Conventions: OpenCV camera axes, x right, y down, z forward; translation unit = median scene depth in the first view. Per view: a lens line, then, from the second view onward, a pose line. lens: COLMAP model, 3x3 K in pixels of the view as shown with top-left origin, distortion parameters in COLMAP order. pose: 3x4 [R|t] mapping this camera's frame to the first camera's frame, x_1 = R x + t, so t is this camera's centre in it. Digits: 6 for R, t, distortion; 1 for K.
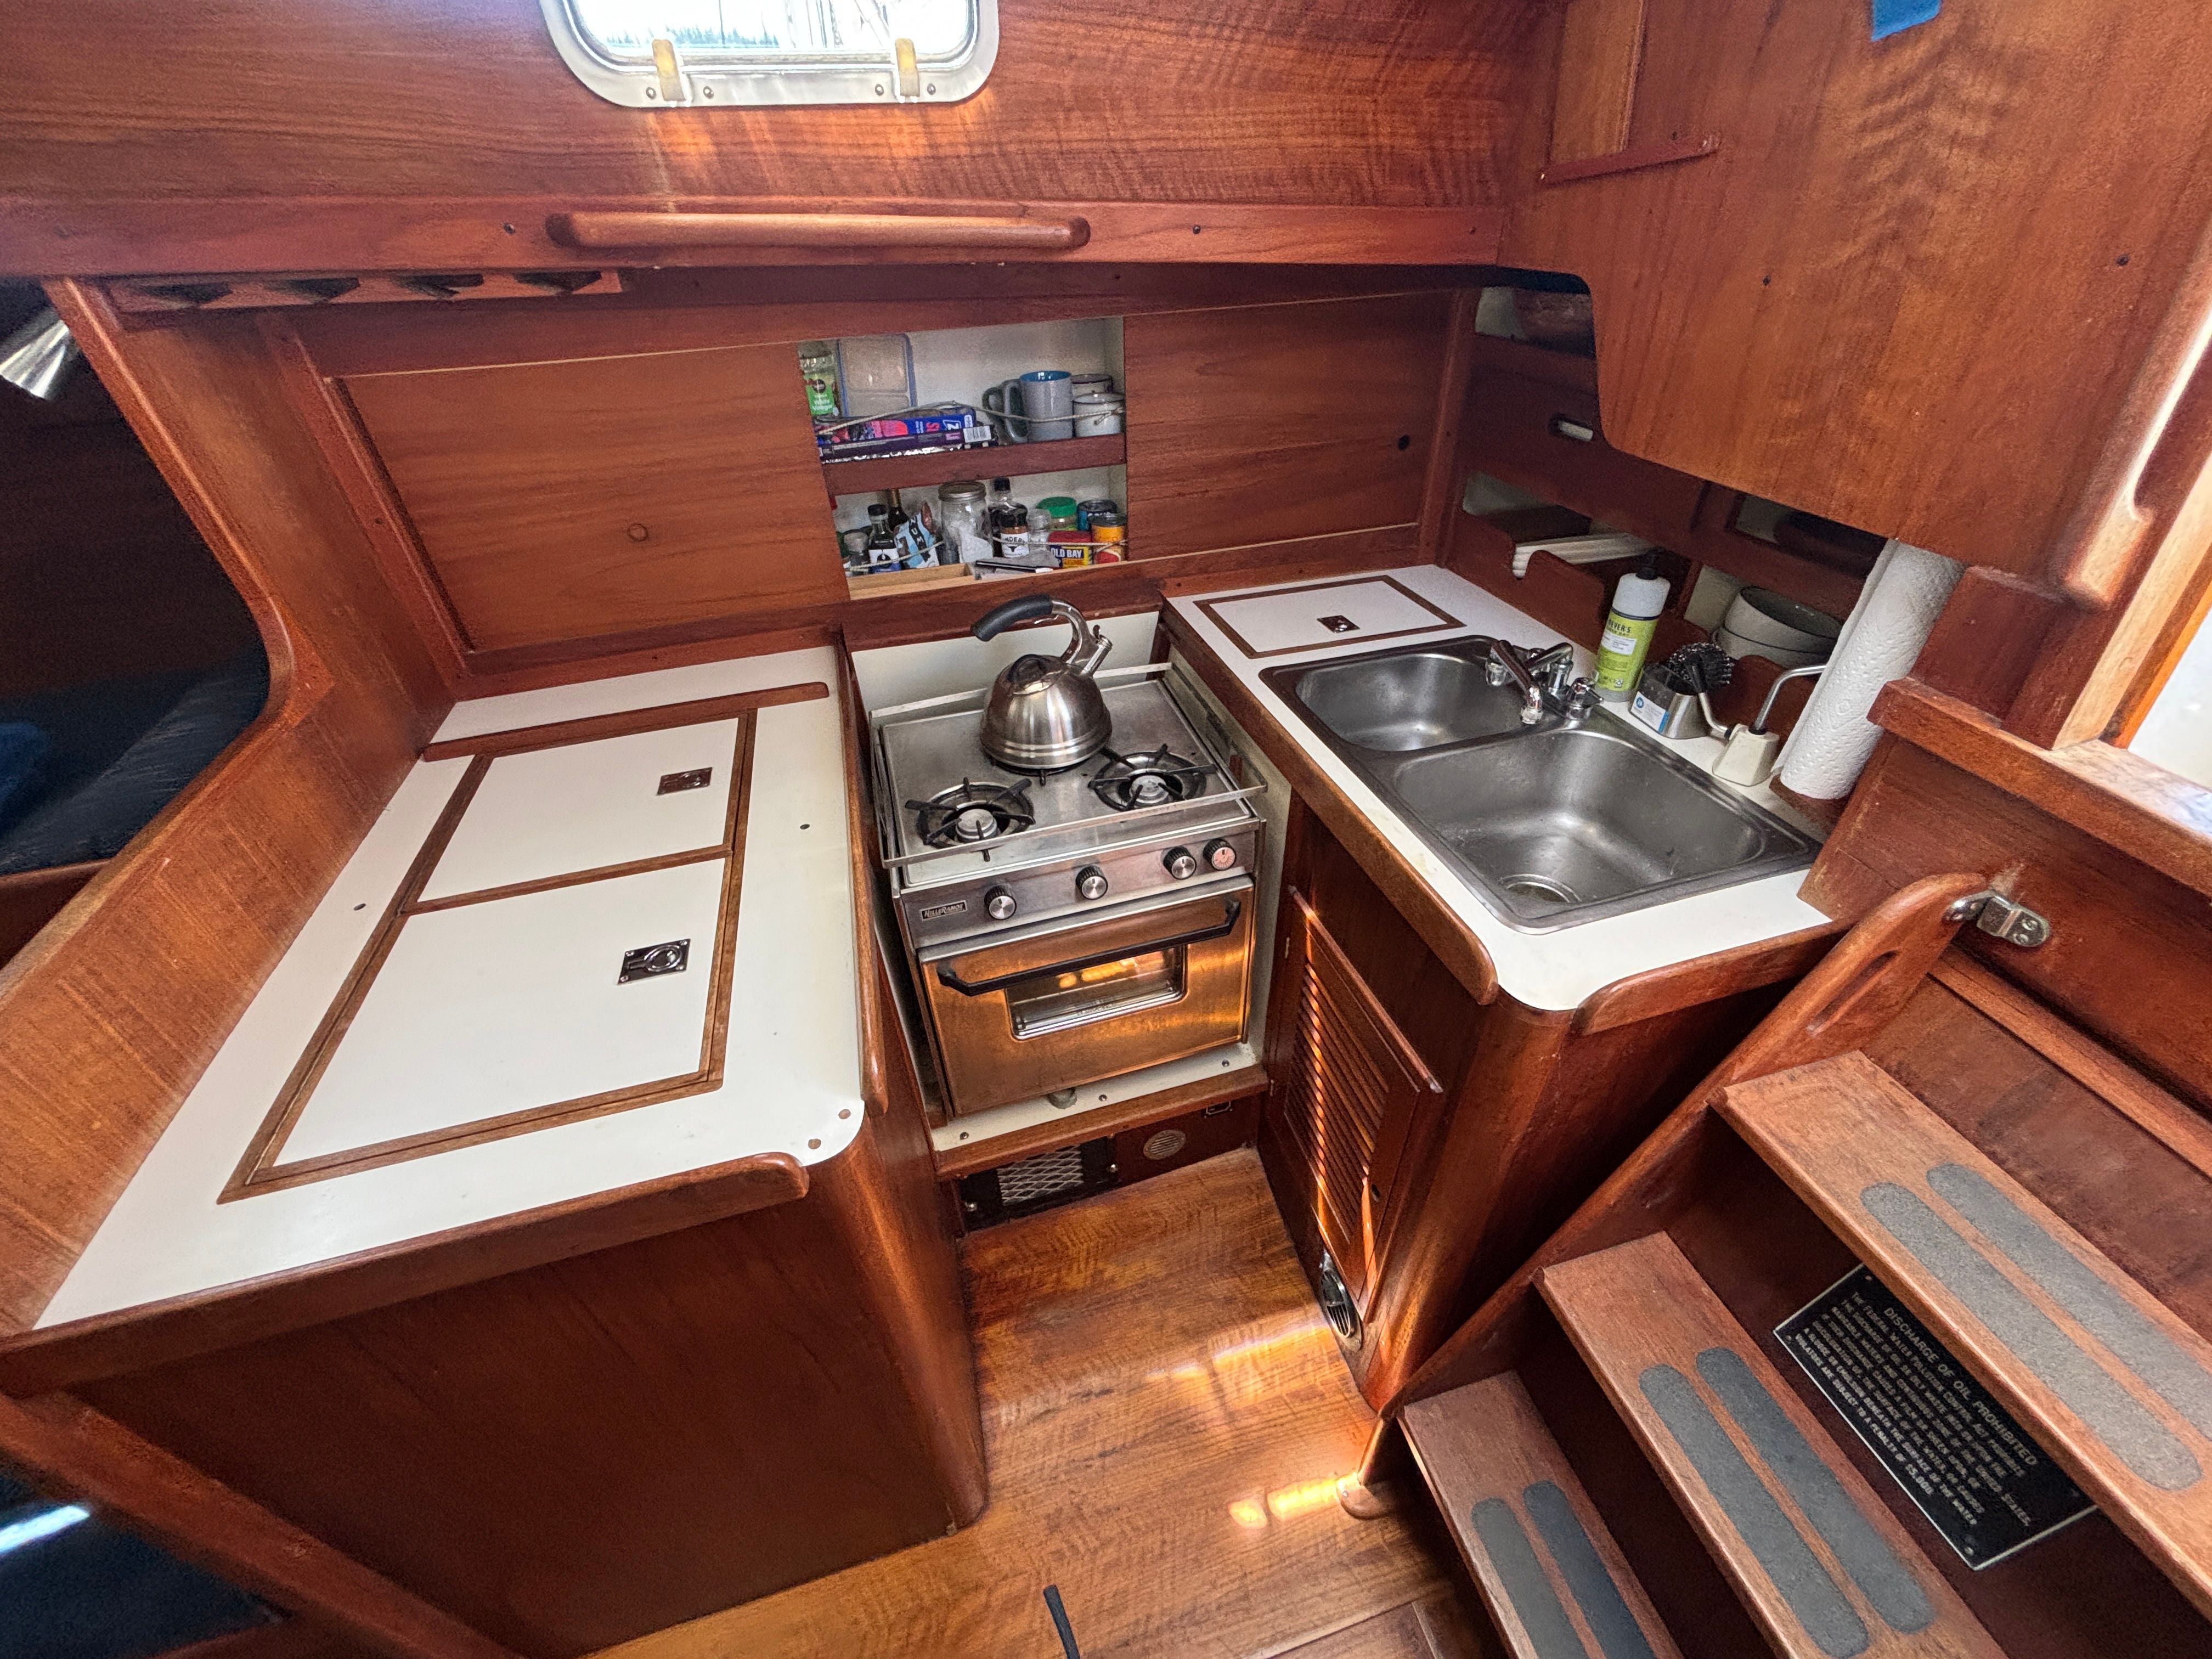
lens RADIAL K [[898.7, 0, 1101.4], [0, 898.7, 825.6], [0, 0, 1]] dist [-0.001580, 0.000188]
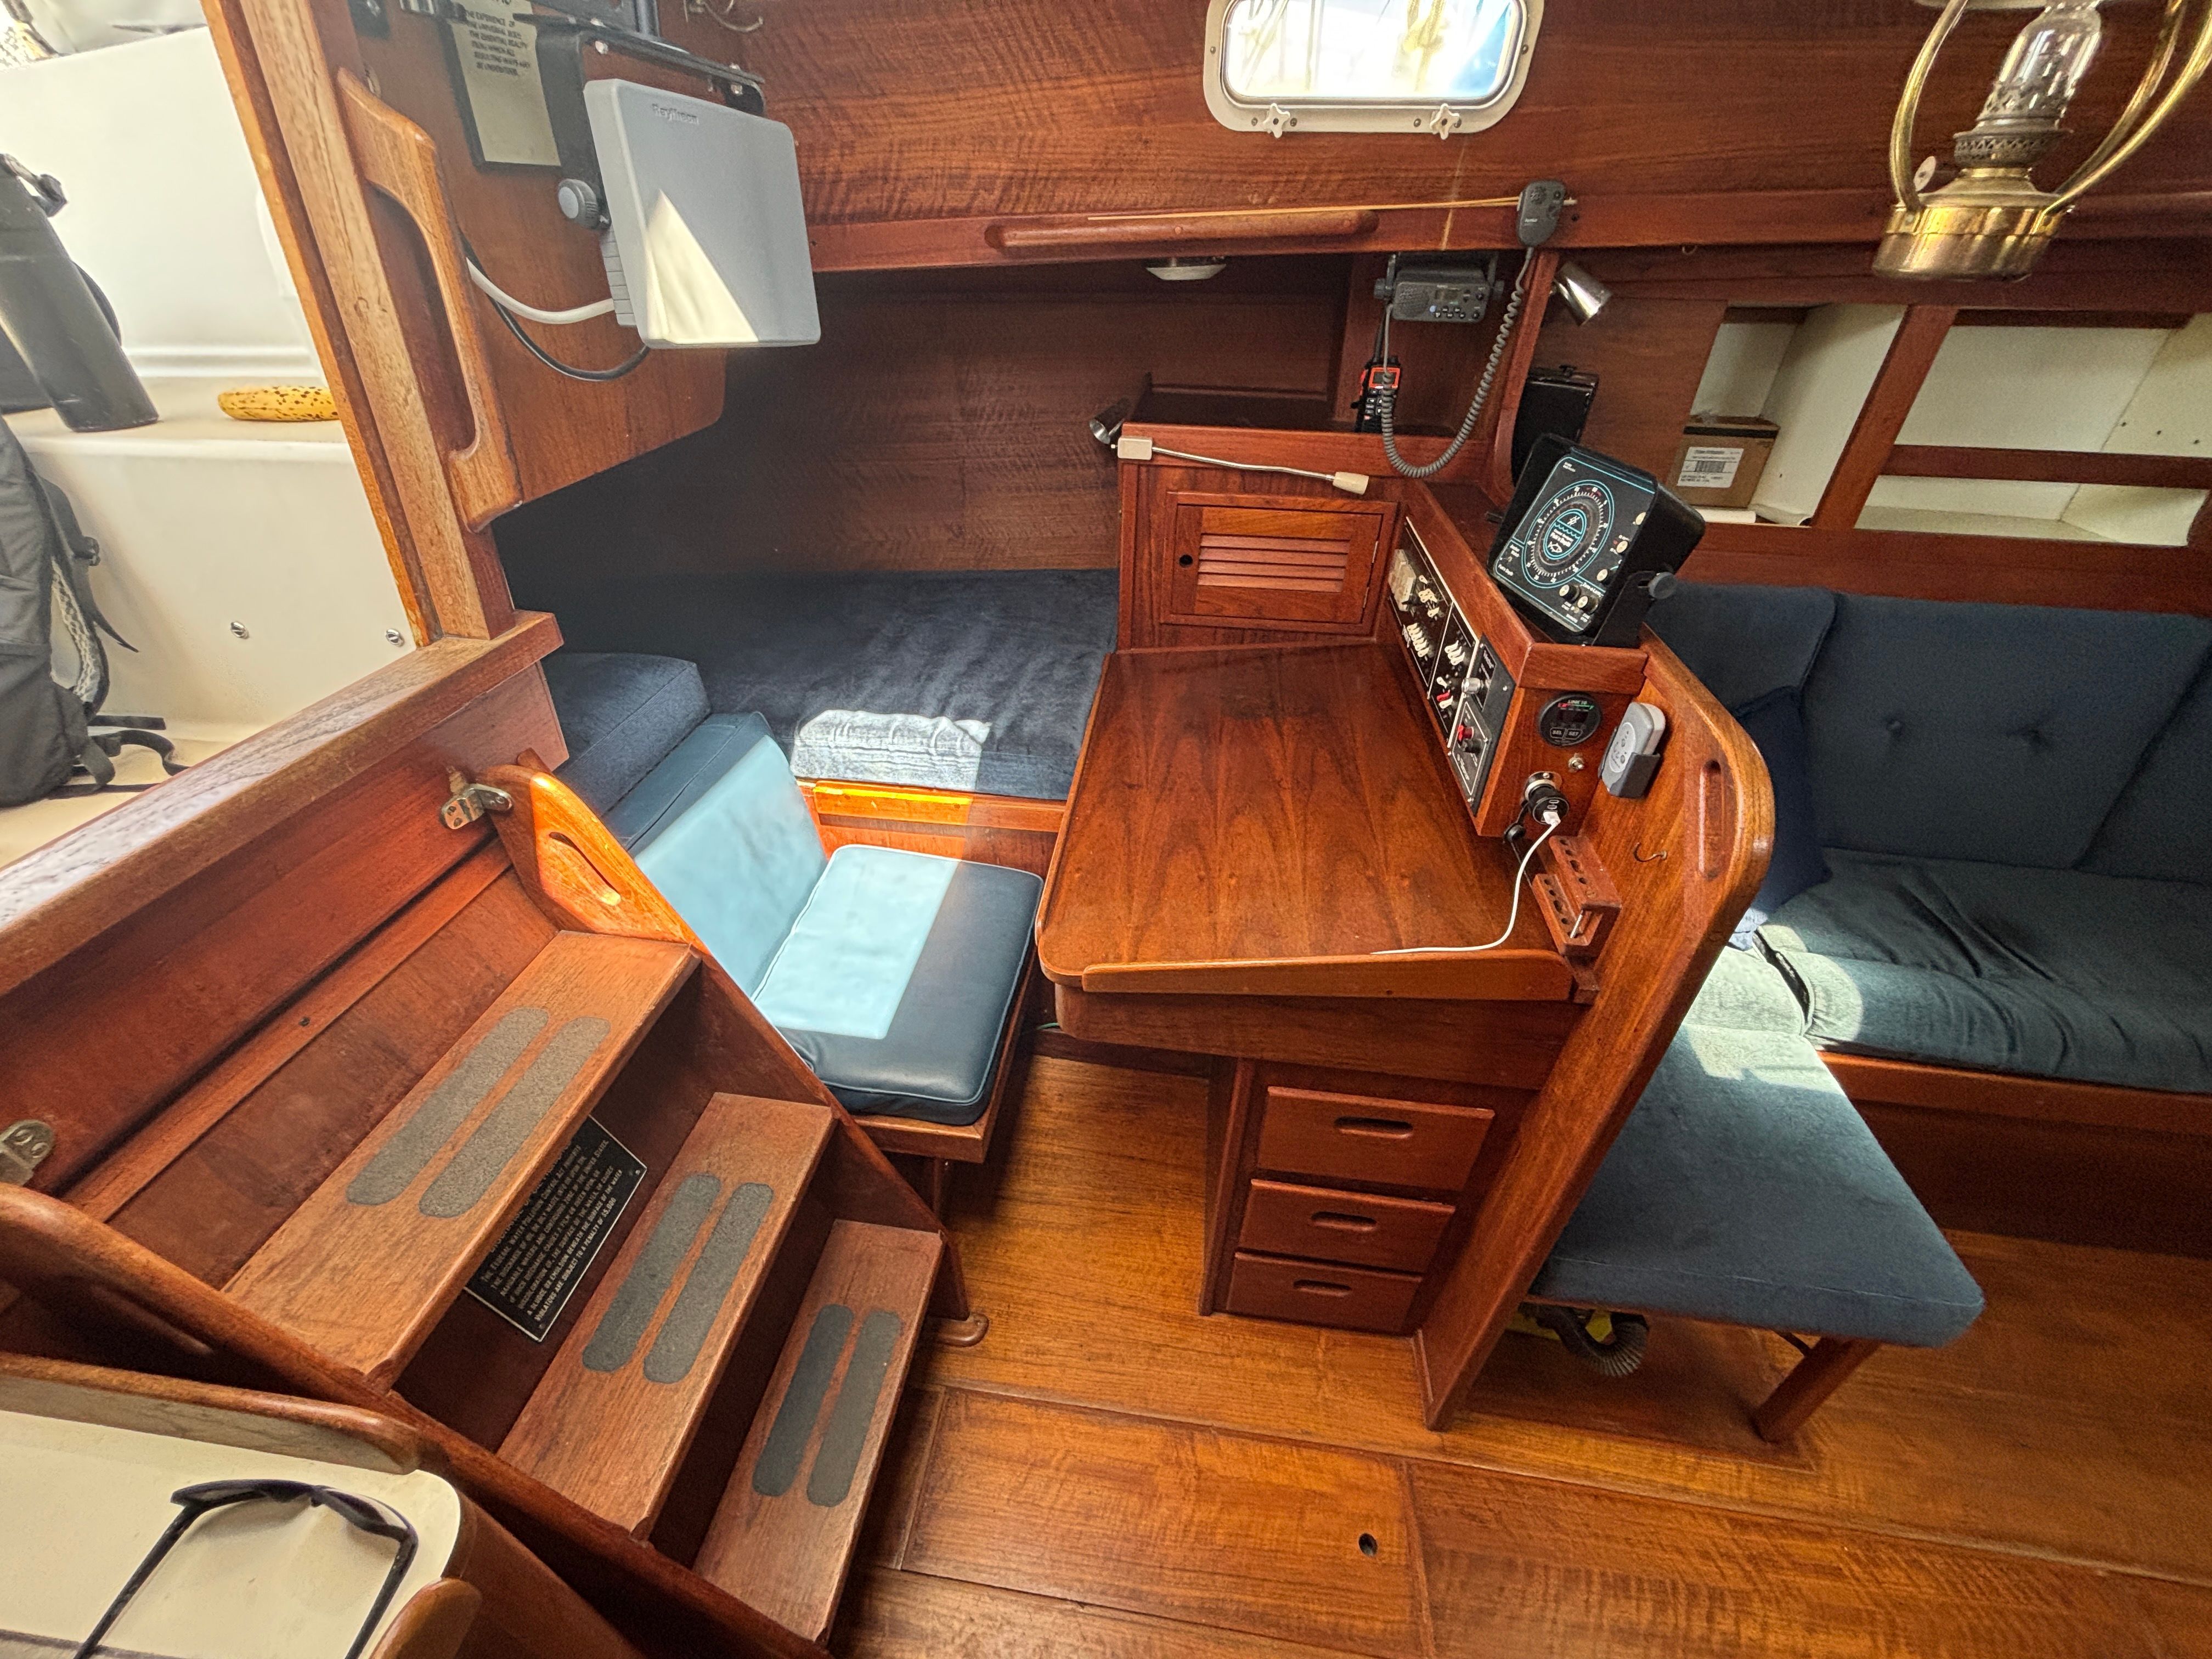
lens RADIAL K [[898.7, 0, 1101.4], [0, 898.7, 825.6], [0, 0, 1]] dist [-0.001580, 0.000188]
pose [[-0.918815, -0.207013, 0.336041, -0.043093], [0.252822, 0.345106, 0.903871, -0.399628], [-0.303083, 0.915449, -0.264751, 0.580147]]
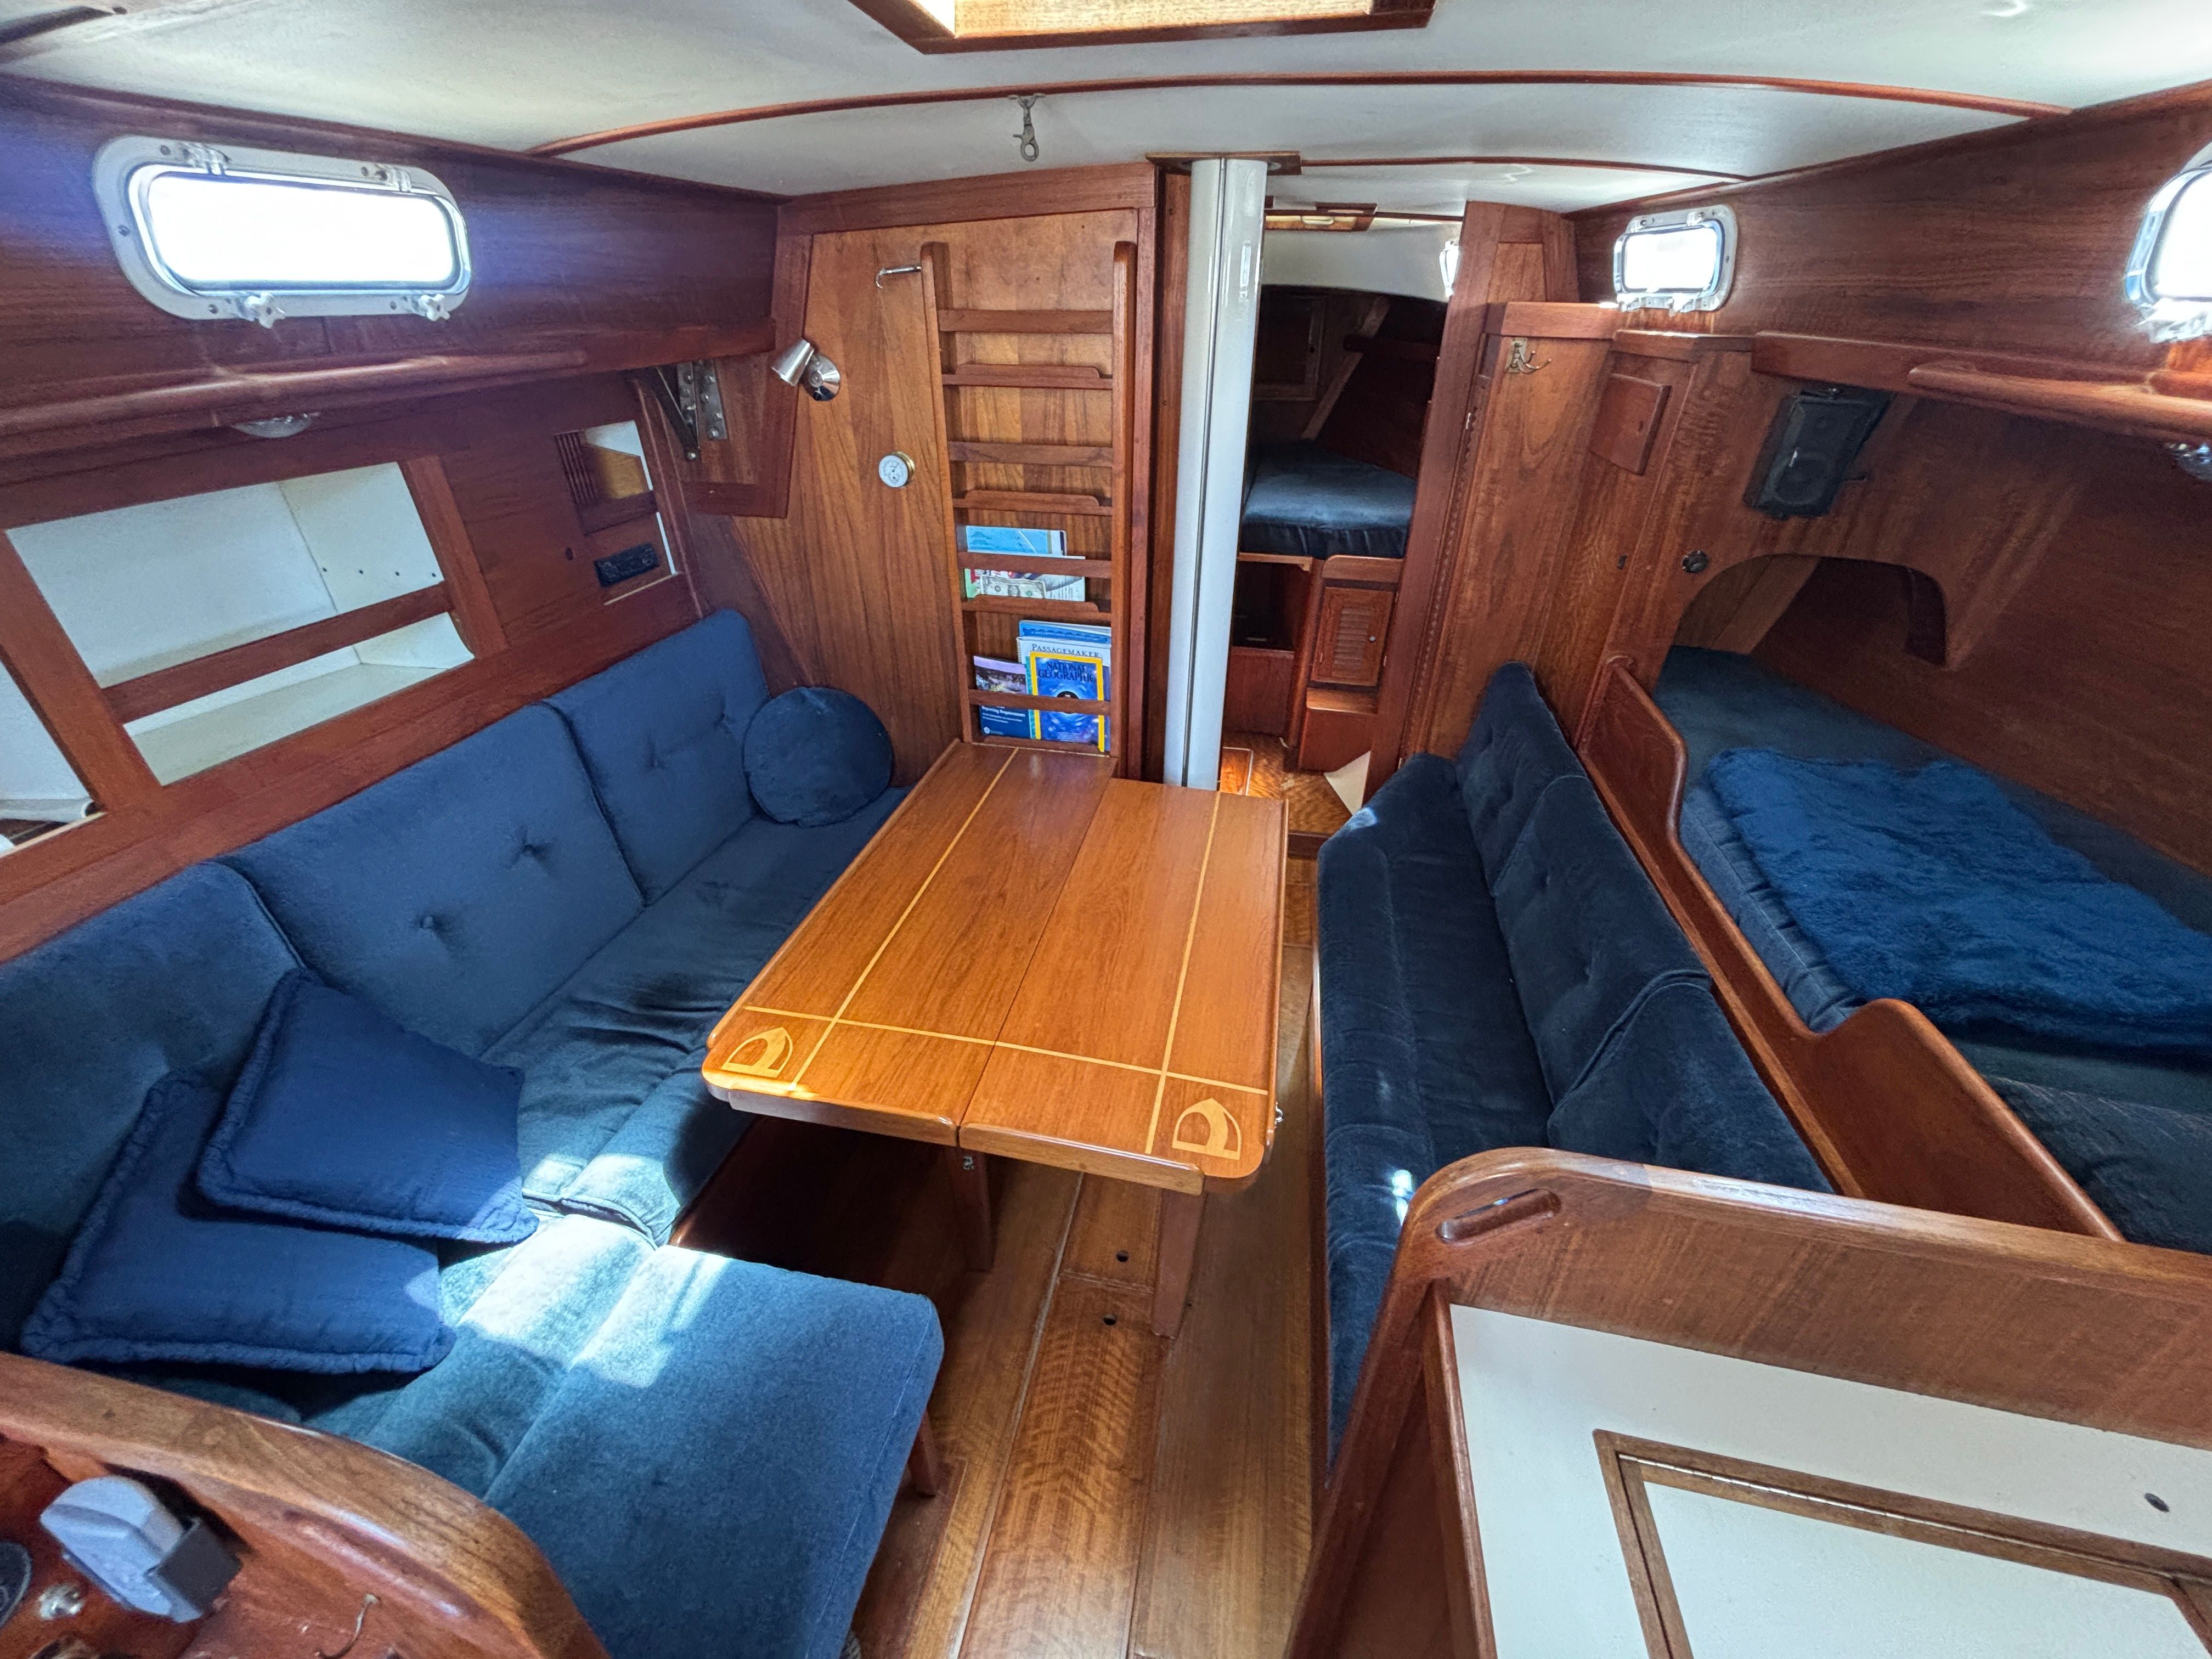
lens RADIAL K [[872.6, 0, 1109.0], [0, 872.6, 835.8], [0, 0, 1]] dist [-0.001408, 0.000045]
pose [[-0.441303, 0.486178, -0.754243, -0.313675], [-0.532240, 0.534901, 0.656203, -0.201419], [0.722476, 0.691022, 0.022710, 0.151776]]
